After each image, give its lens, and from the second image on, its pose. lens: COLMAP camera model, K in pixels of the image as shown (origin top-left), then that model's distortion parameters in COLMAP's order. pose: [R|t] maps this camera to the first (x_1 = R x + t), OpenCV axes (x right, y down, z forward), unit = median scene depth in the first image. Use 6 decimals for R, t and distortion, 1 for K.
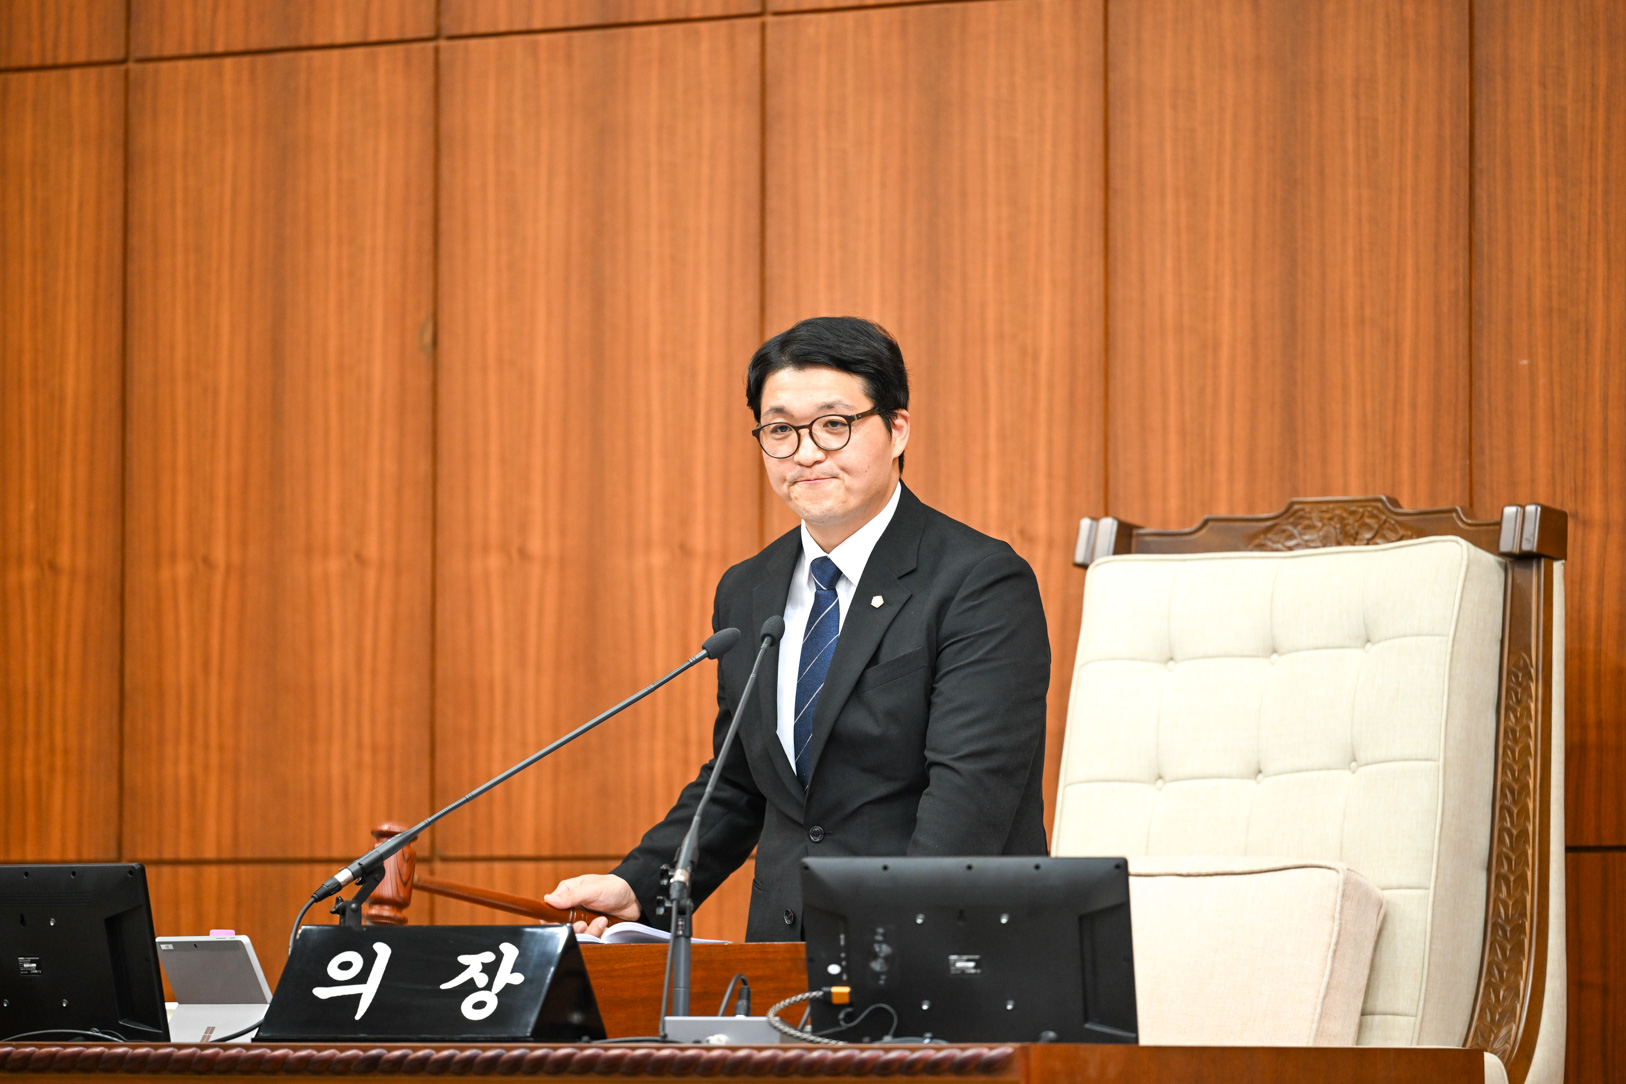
lens RADIAL K [[9257.2, 0, 813.0], [0, 9257.2, 542.0], [0, 0, 1]] dist [0.138491, -6.238867]
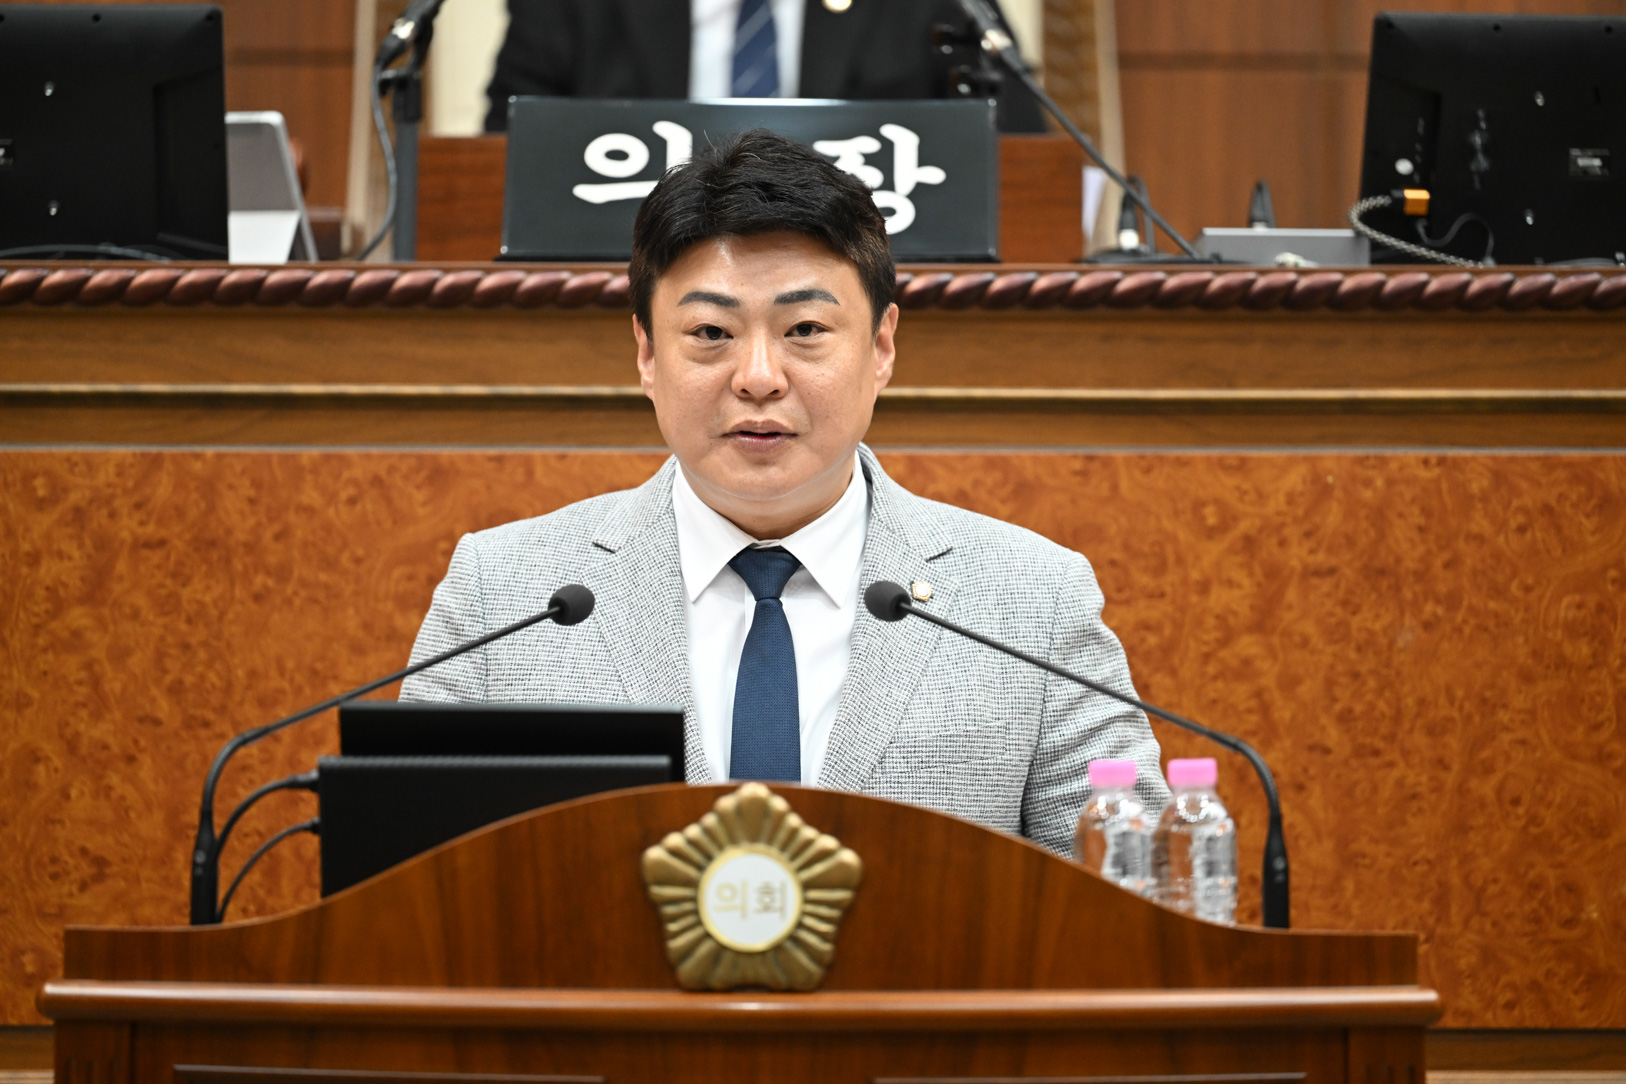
lens RADIAL K [[9257.2, 0, 813.0], [0, 9257.2, 542.0], [0, 0, 1]] dist [0.138491, -6.238867]
pose [[0.822424, -0.004999, 0.568853, -0.364700], [-0.032281, 0.997940, 0.055440, 0.029871], [-0.567958, -0.063958, 0.820569, 0.348541]]
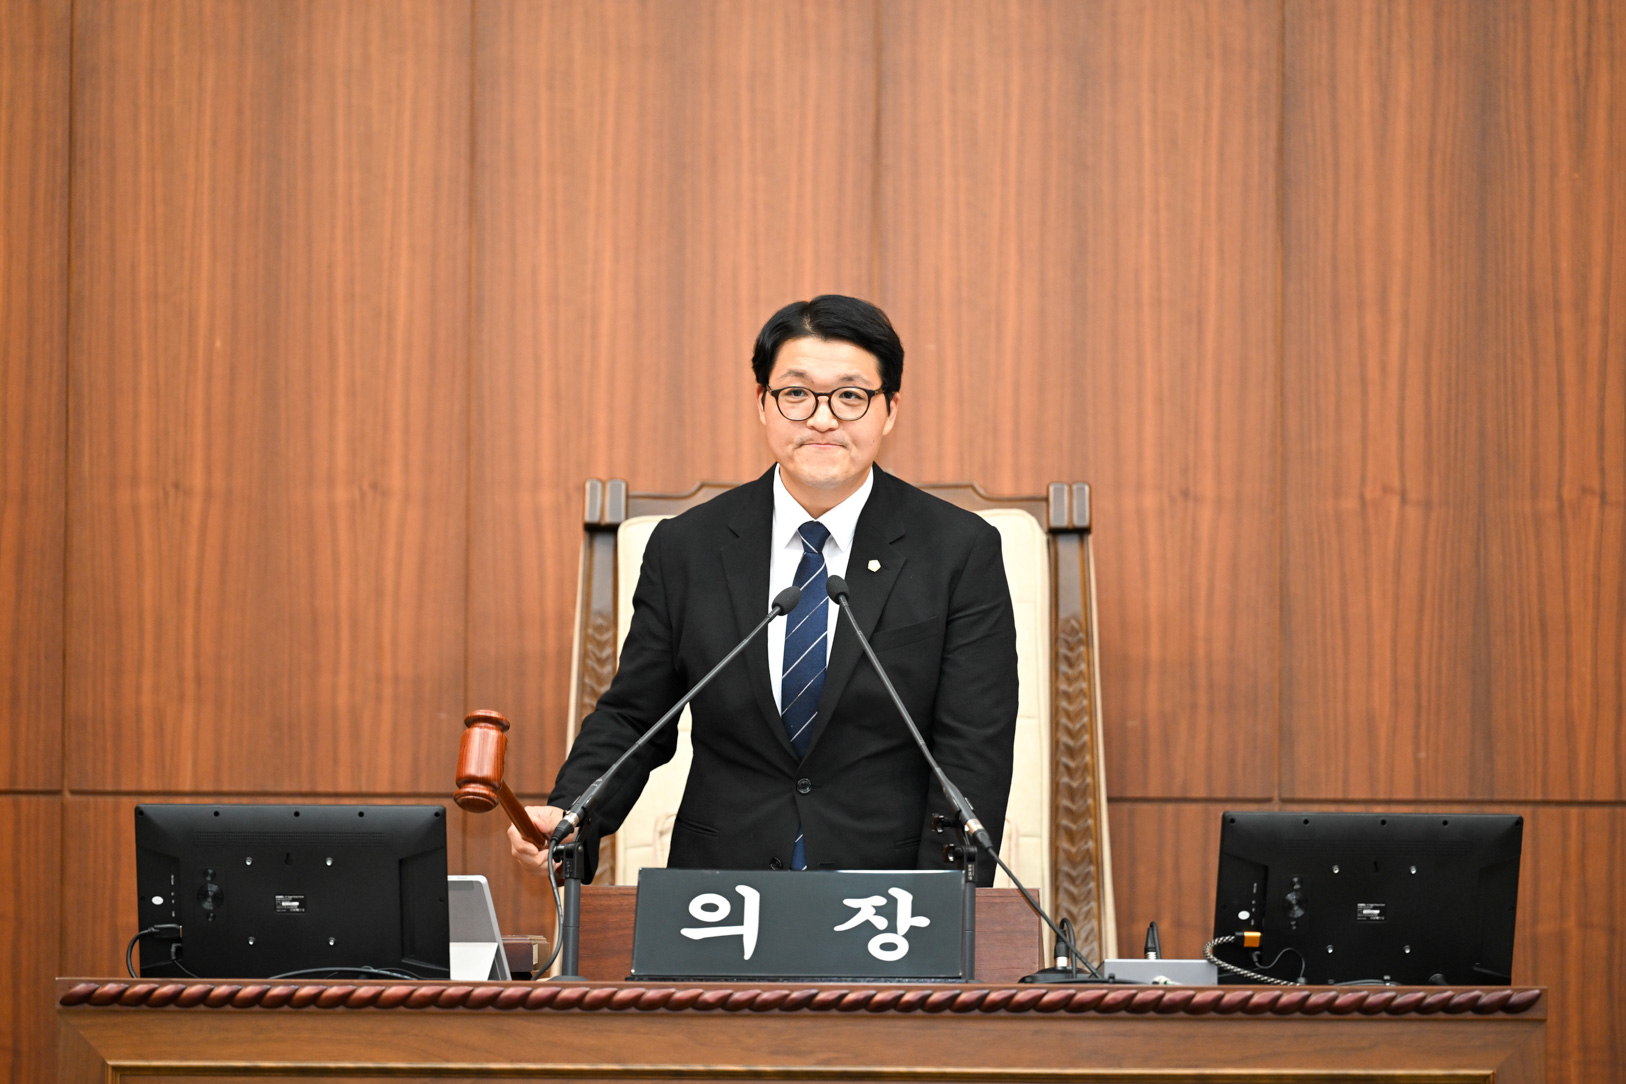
lens RADIAL K [[9116.4, 0, 813.0], [0, 9116.4, 542.0], [0, 0, 1]] dist [0.097439, -0.478878]
pose [[0.843907, 0.027982, 0.535760, -0.493629], [-0.033076, 0.999453, -0.000100, 0.003760], [-0.535469, -0.017637, 0.844370, 0.109501]]
